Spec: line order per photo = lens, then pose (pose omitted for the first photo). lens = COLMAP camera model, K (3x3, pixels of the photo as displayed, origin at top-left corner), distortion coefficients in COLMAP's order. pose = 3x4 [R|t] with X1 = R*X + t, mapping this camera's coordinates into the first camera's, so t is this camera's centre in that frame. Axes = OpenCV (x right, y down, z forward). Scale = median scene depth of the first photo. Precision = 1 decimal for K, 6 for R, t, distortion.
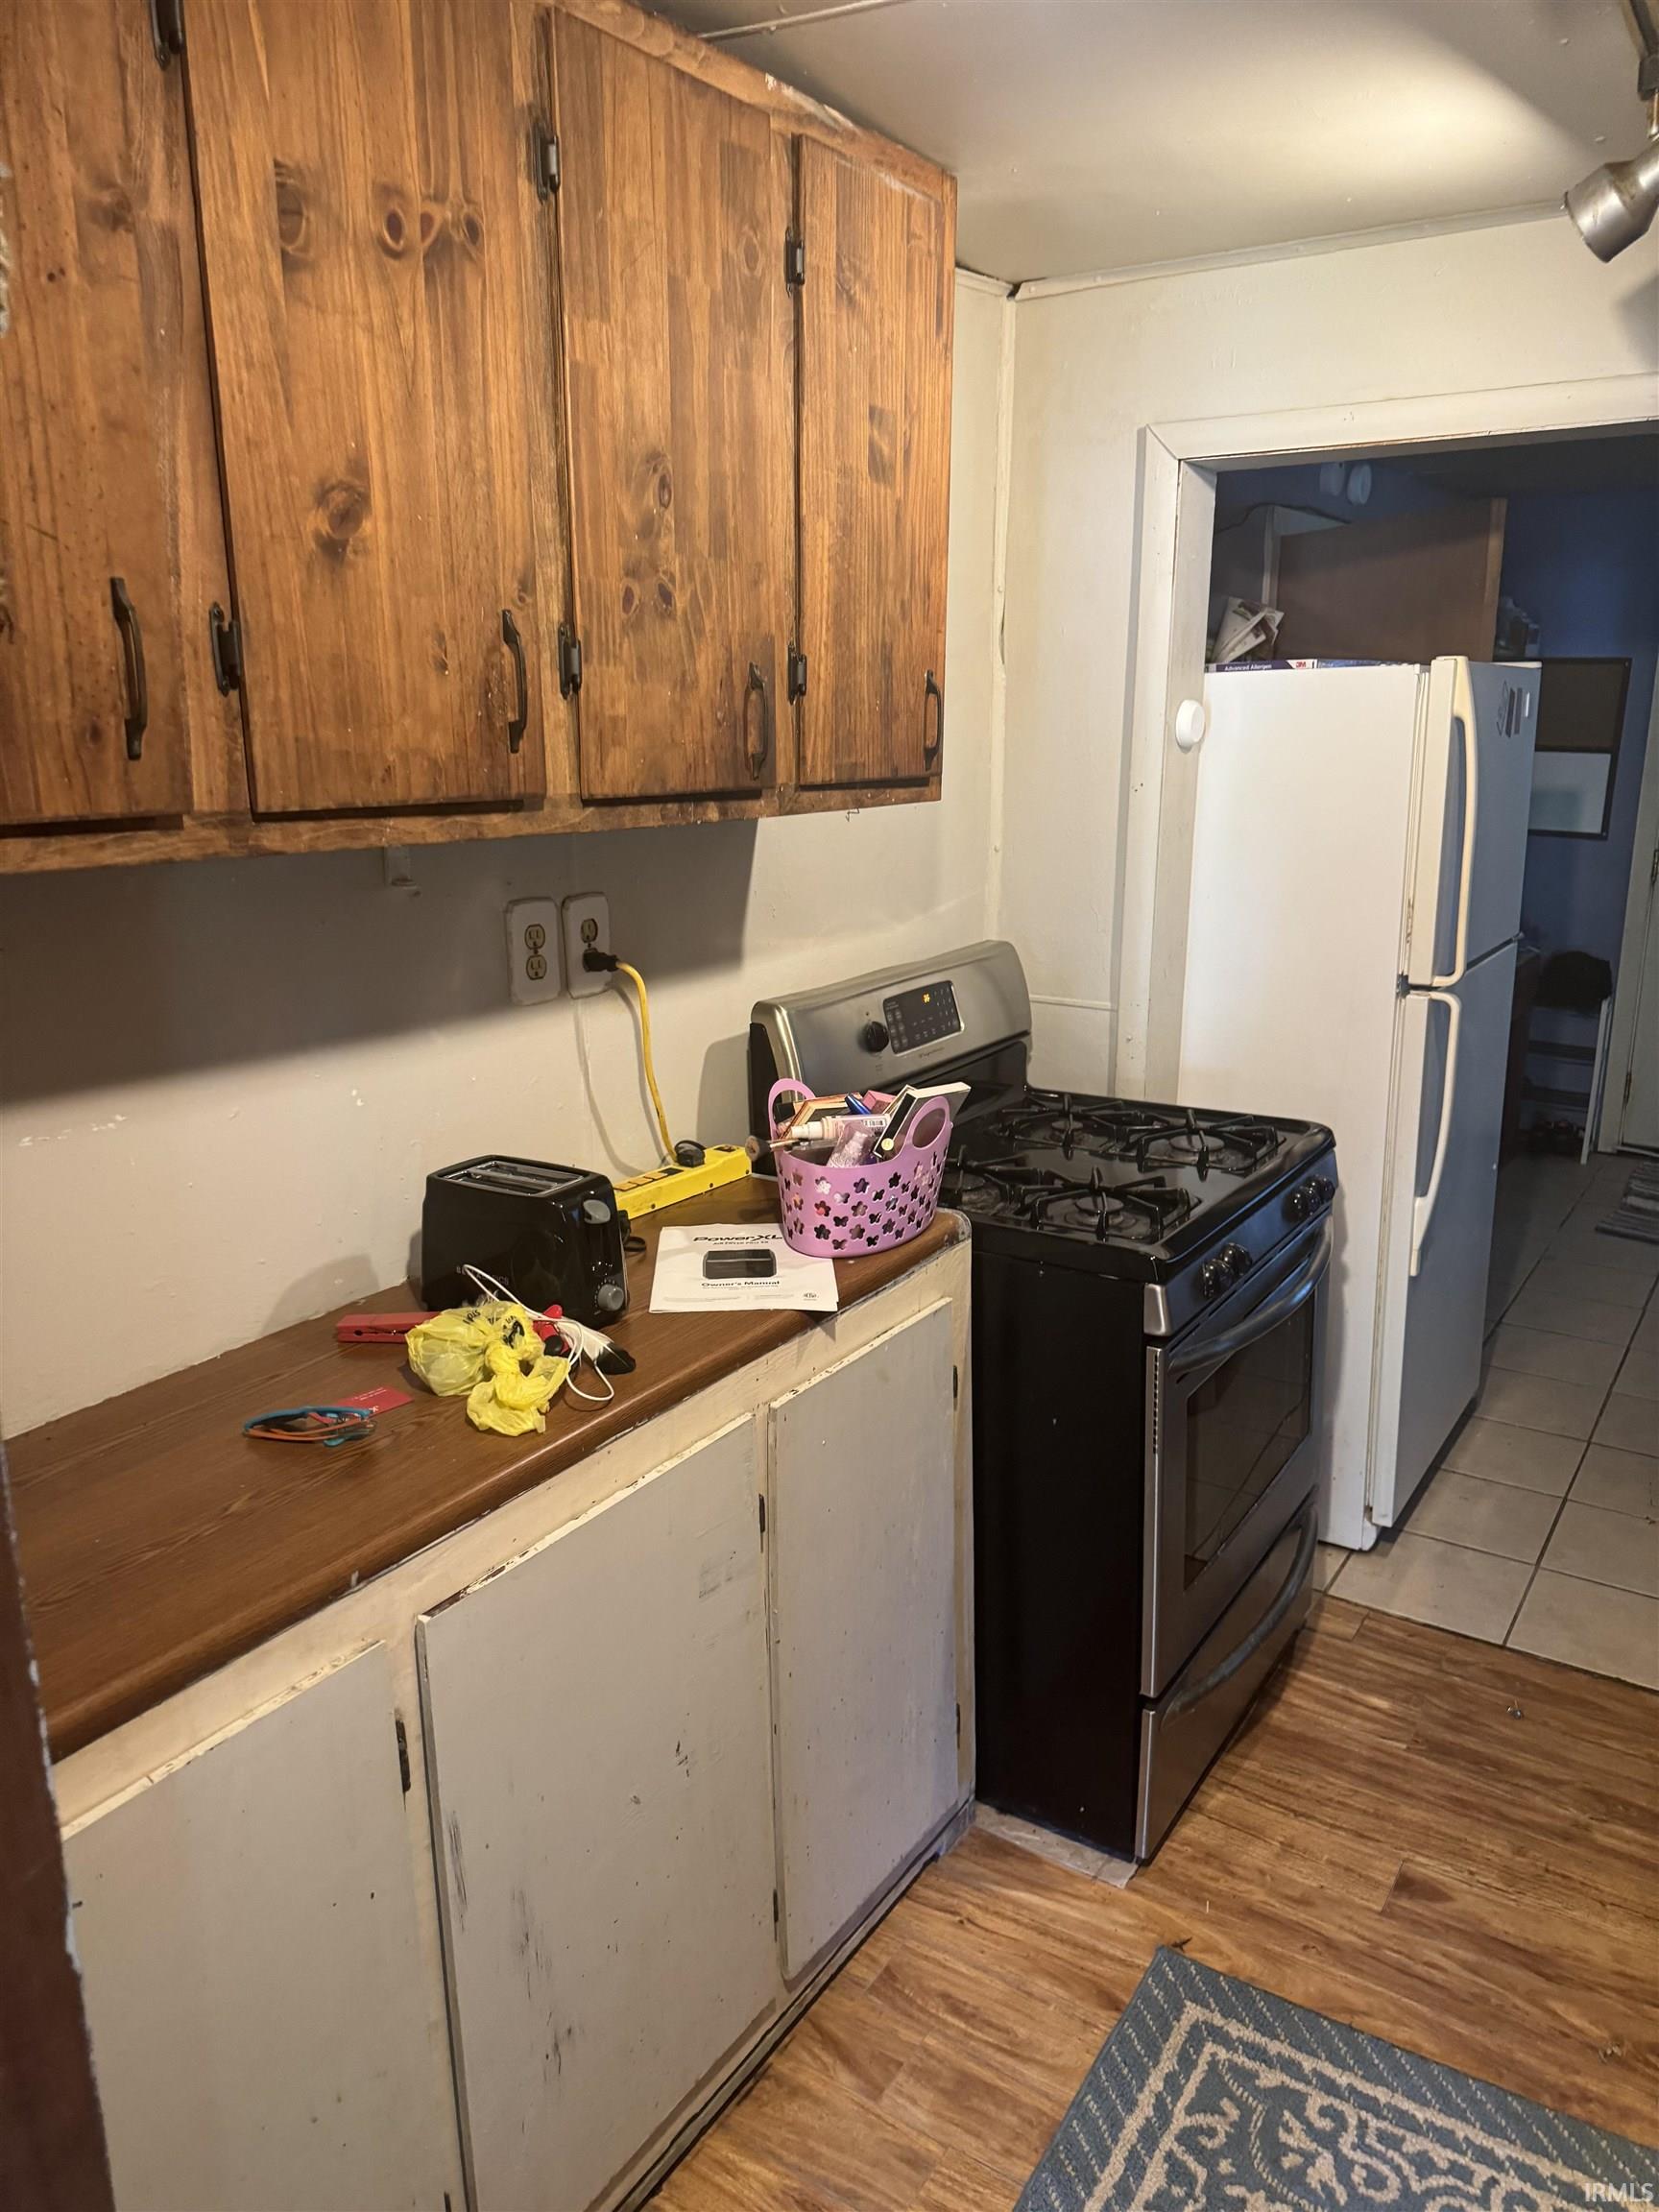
lens RADIAL K [[1594.1, 0, 823.1], [0, 1594.1, 1104.5], [0, 0, 1]] dist [0.056145, -0.030966]
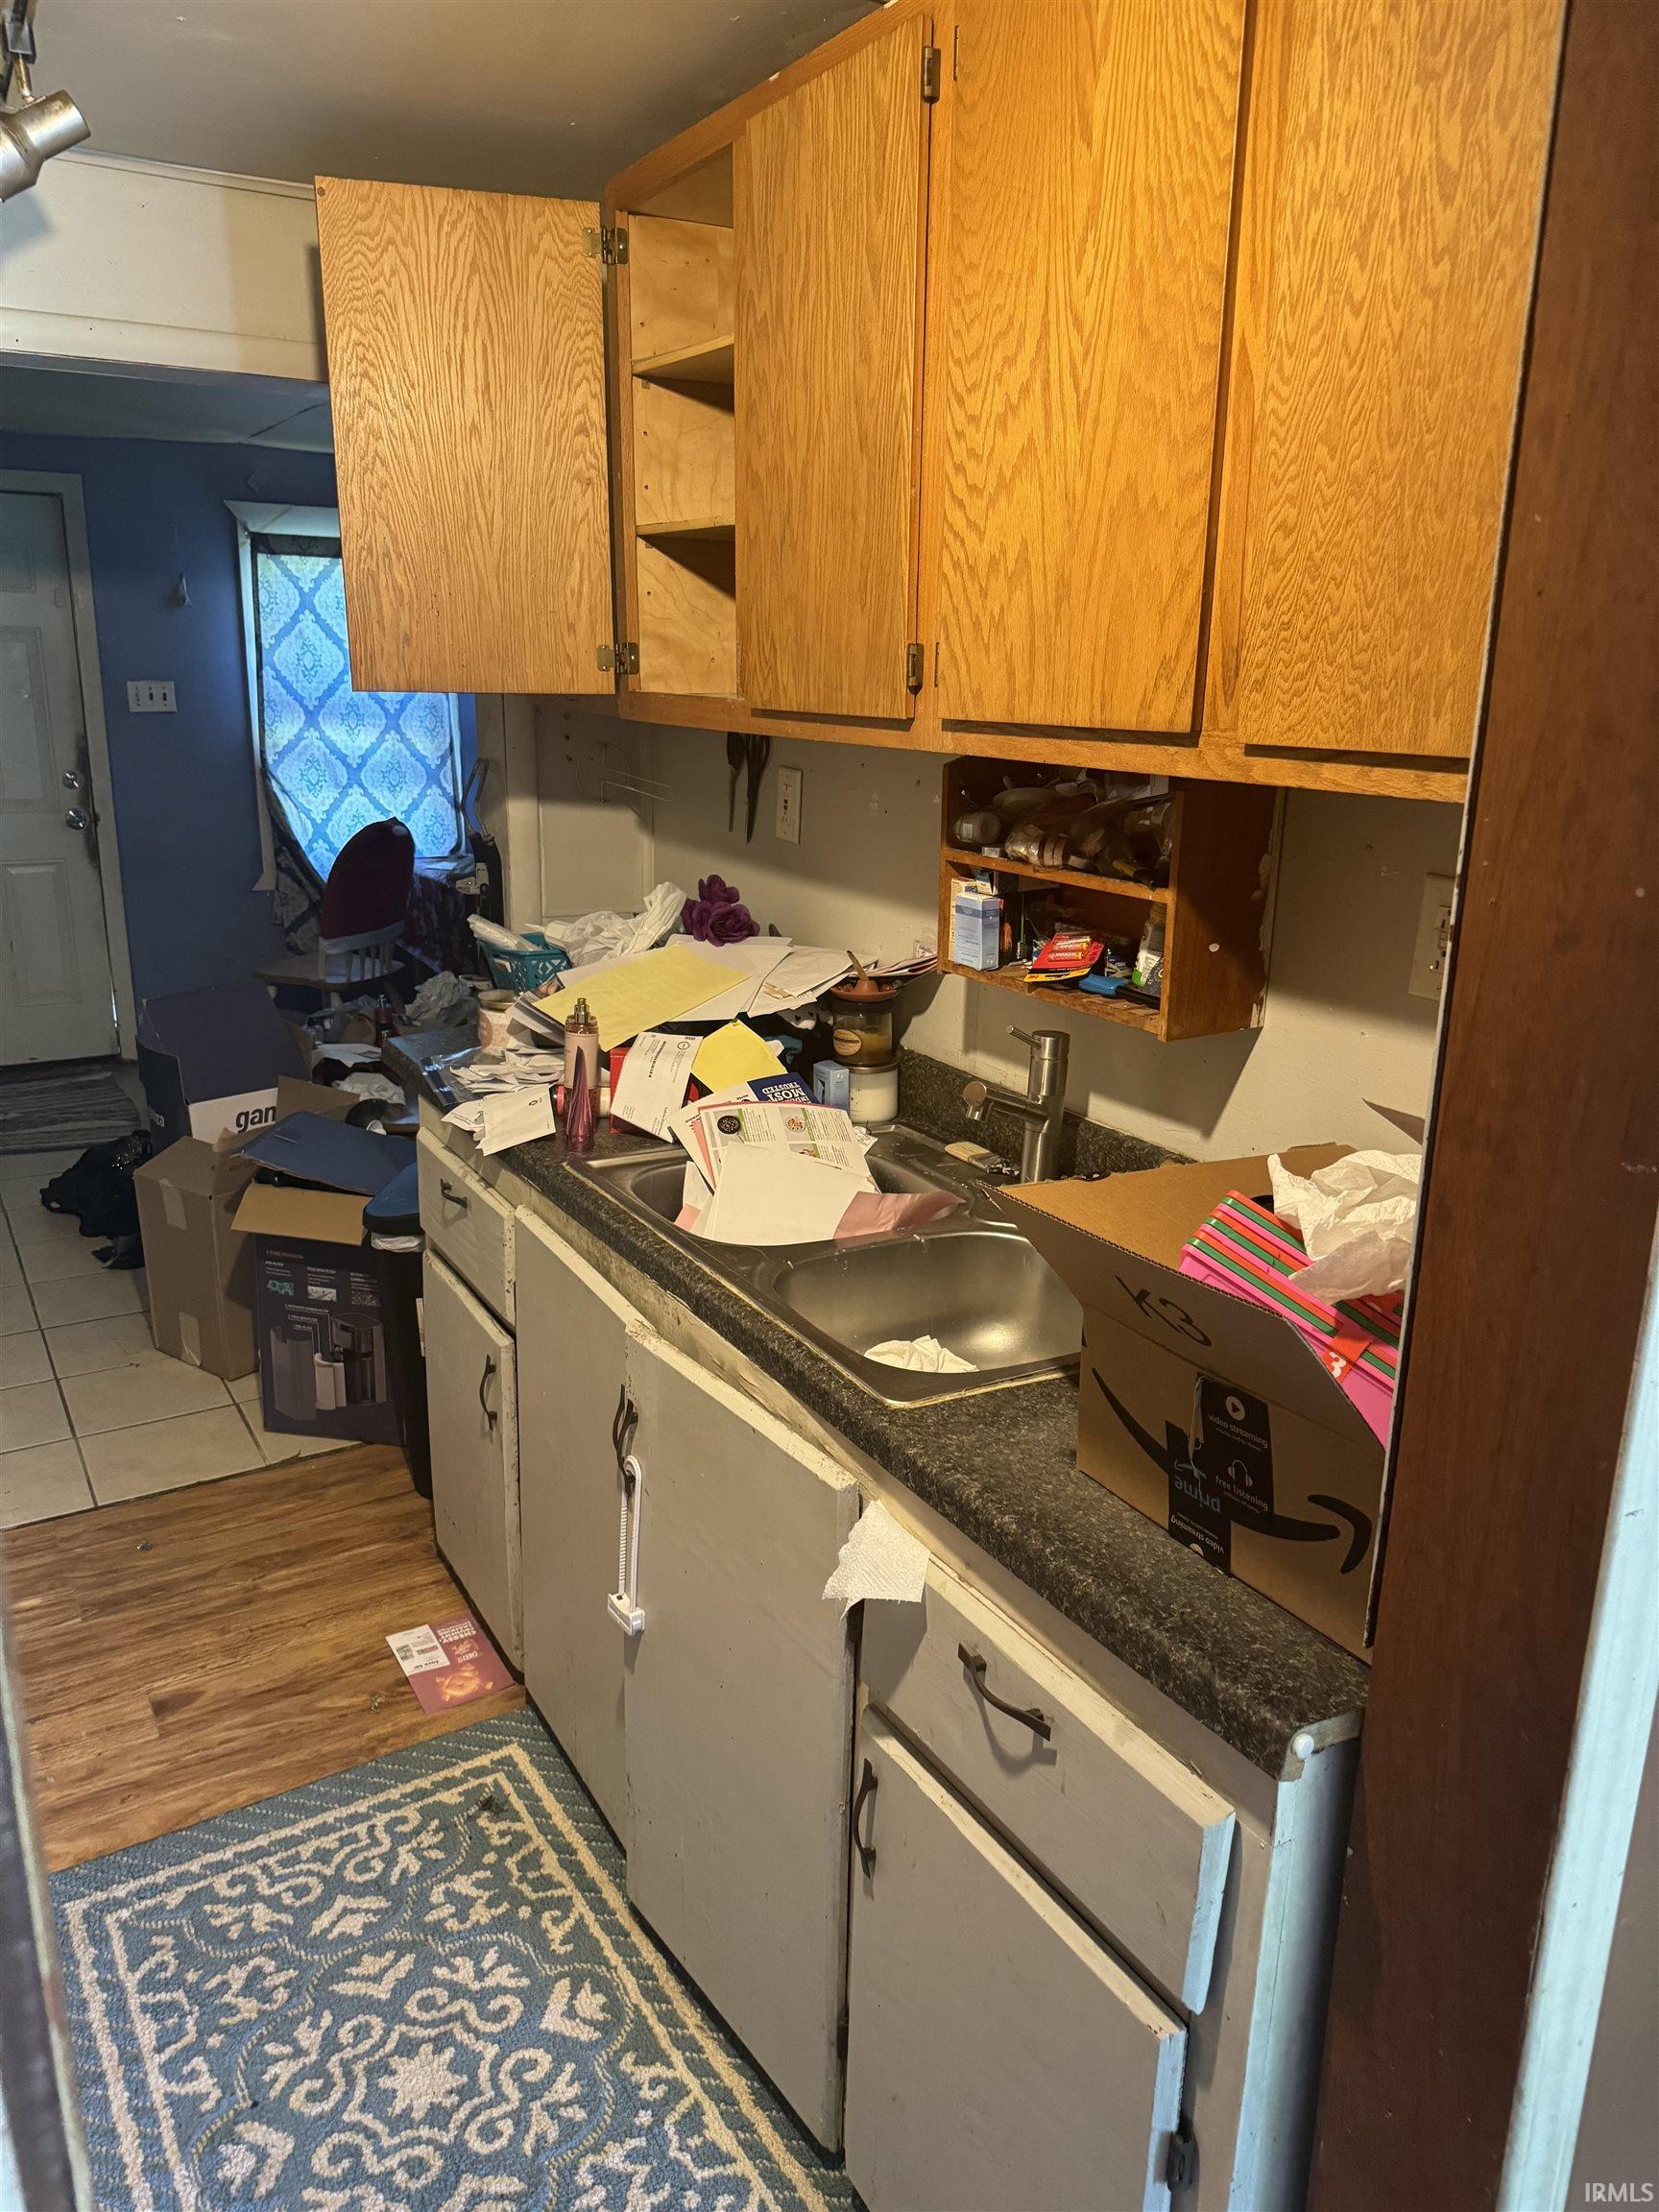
lens RADIAL K [[1594.1, 0, 819.1], [0, 1594.1, 1096.9], [0, 0, 1]] dist [0.056145, -0.030966]
pose [[0.447729, -0.220250, 0.866619, -0.356350], [0.194946, 0.969919, 0.145787, 0.012800], [-0.872660, 0.103670, 0.477197, 0.062623]]
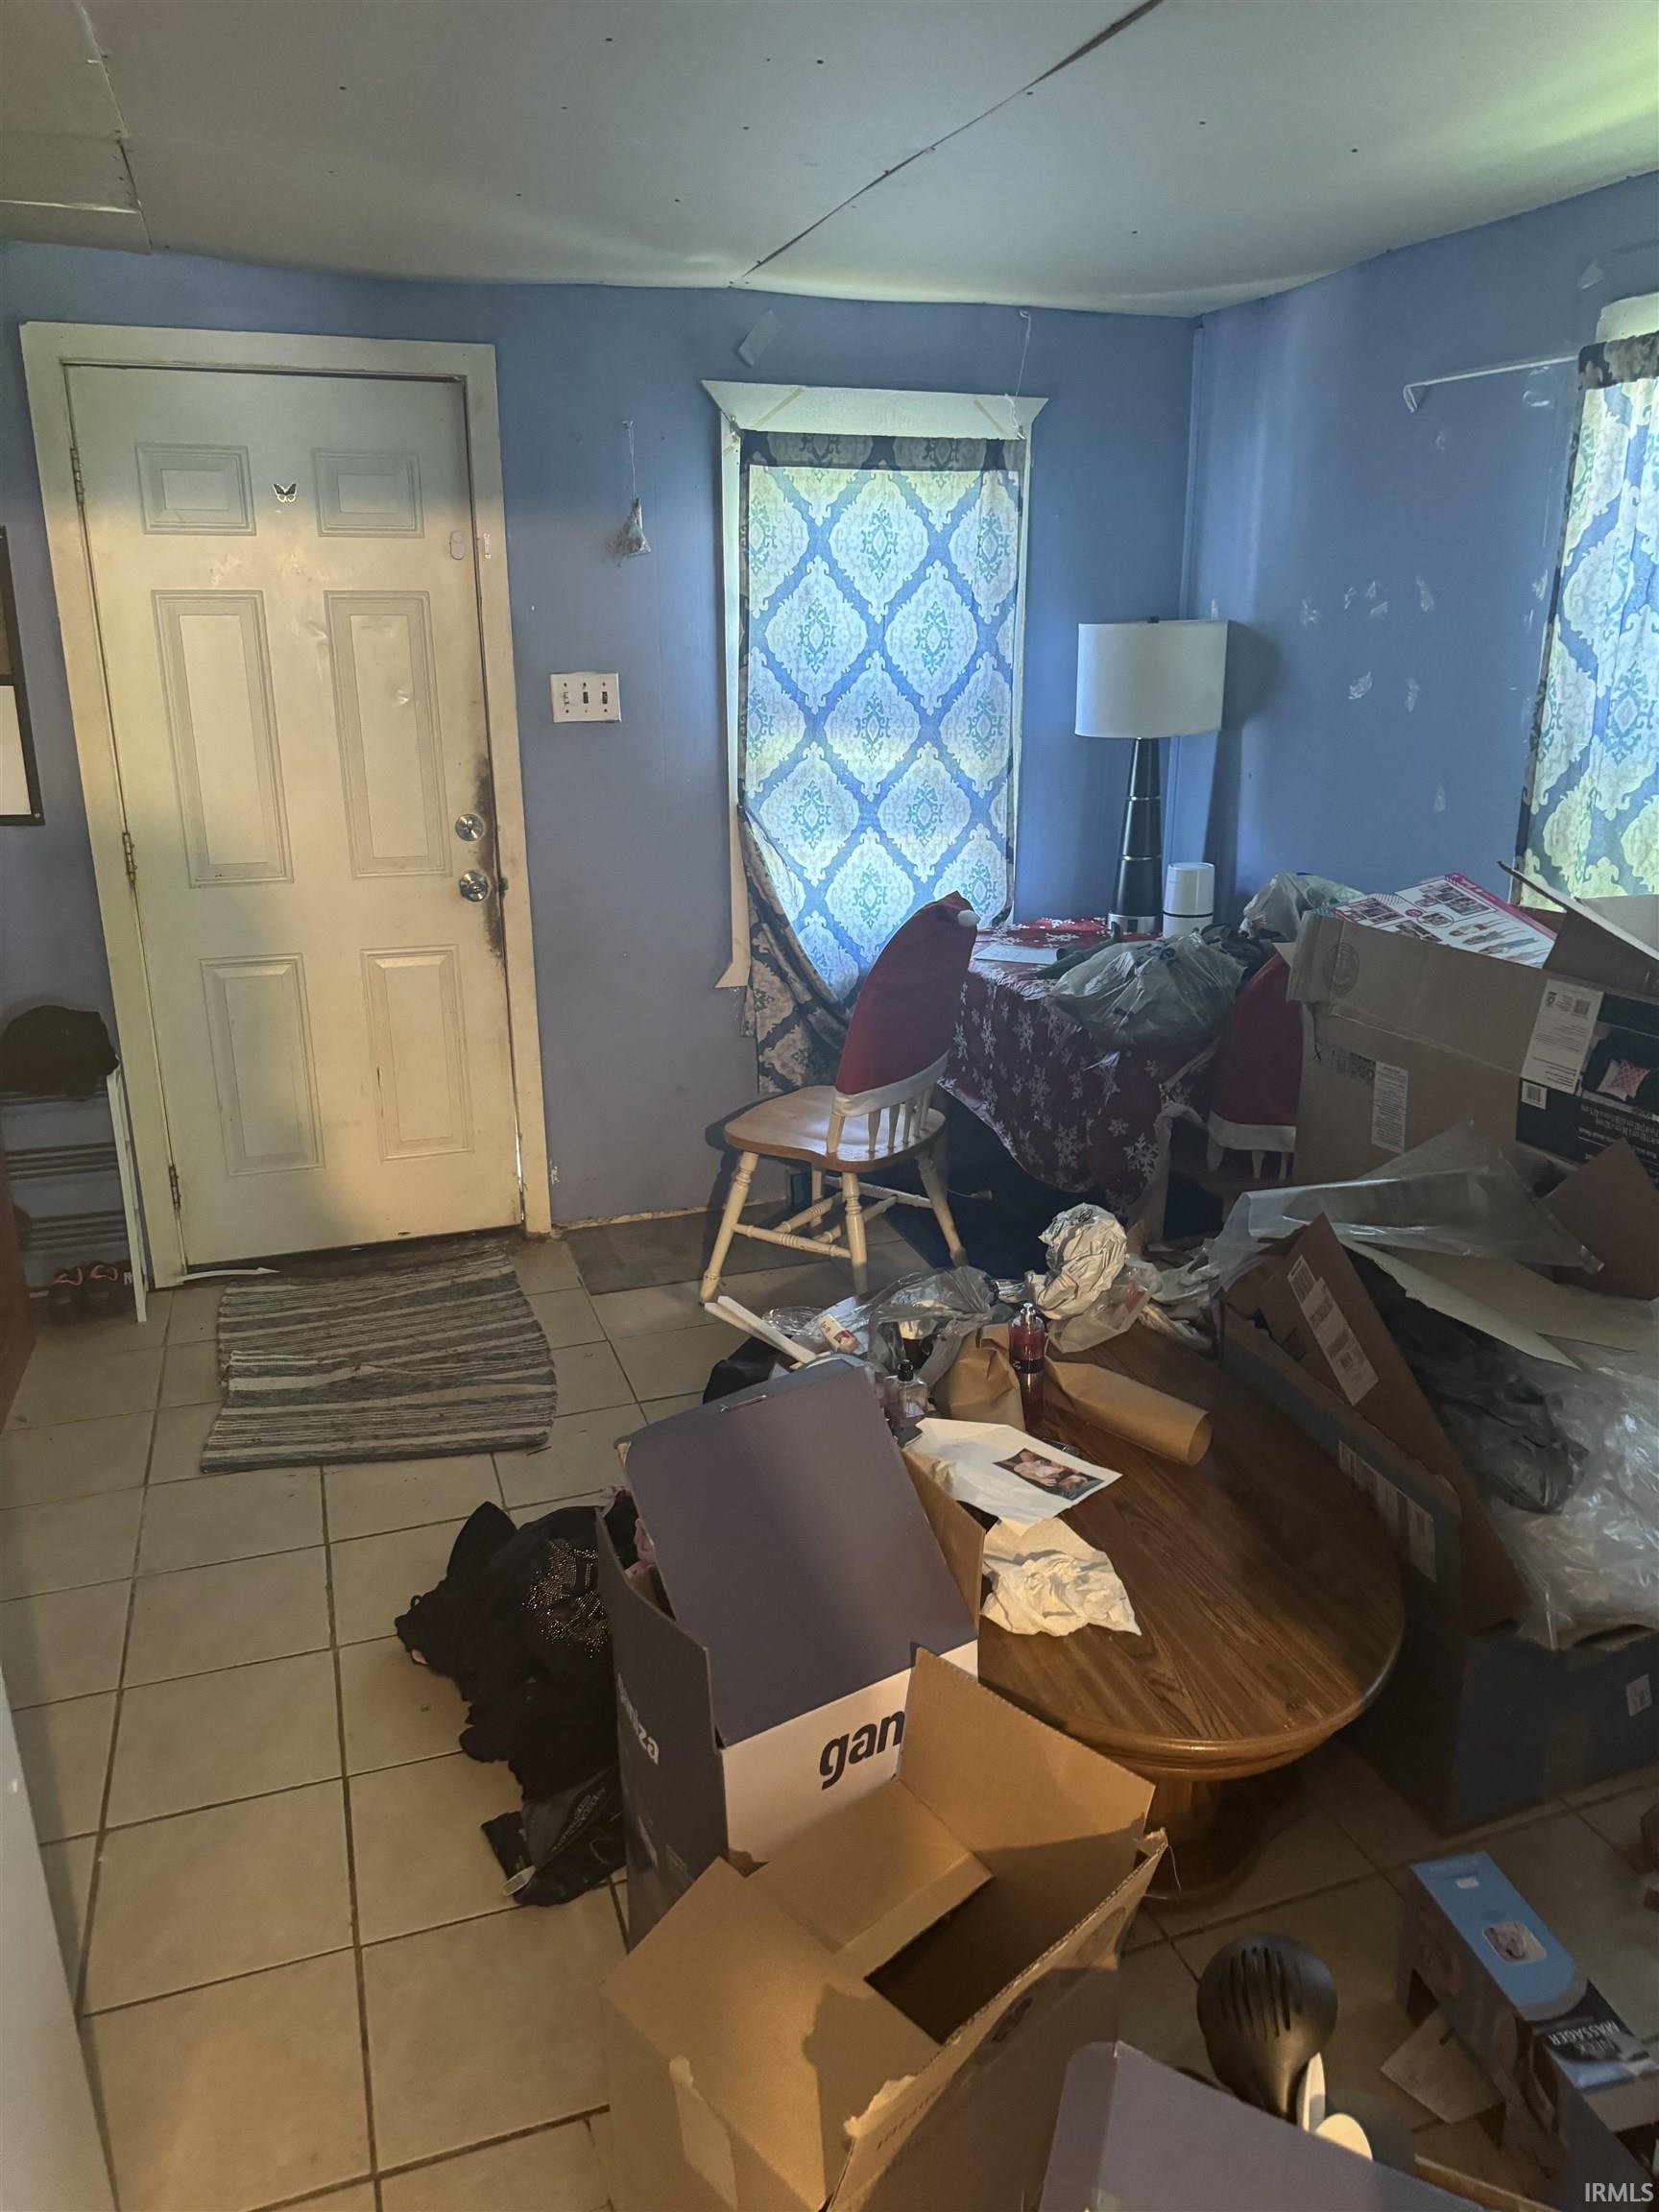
lens RADIAL K [[1594.1, 0, 869.6], [0, 1594.1, 1136.2], [0, 0, 1]] dist [0.056145, -0.030966]
pose [[0.604070, -0.236872, 0.760915, 0.547953], [0.186273, 0.970324, 0.154185, -0.261819], [-0.774856, 0.048599, 0.630266, 1.145892]]
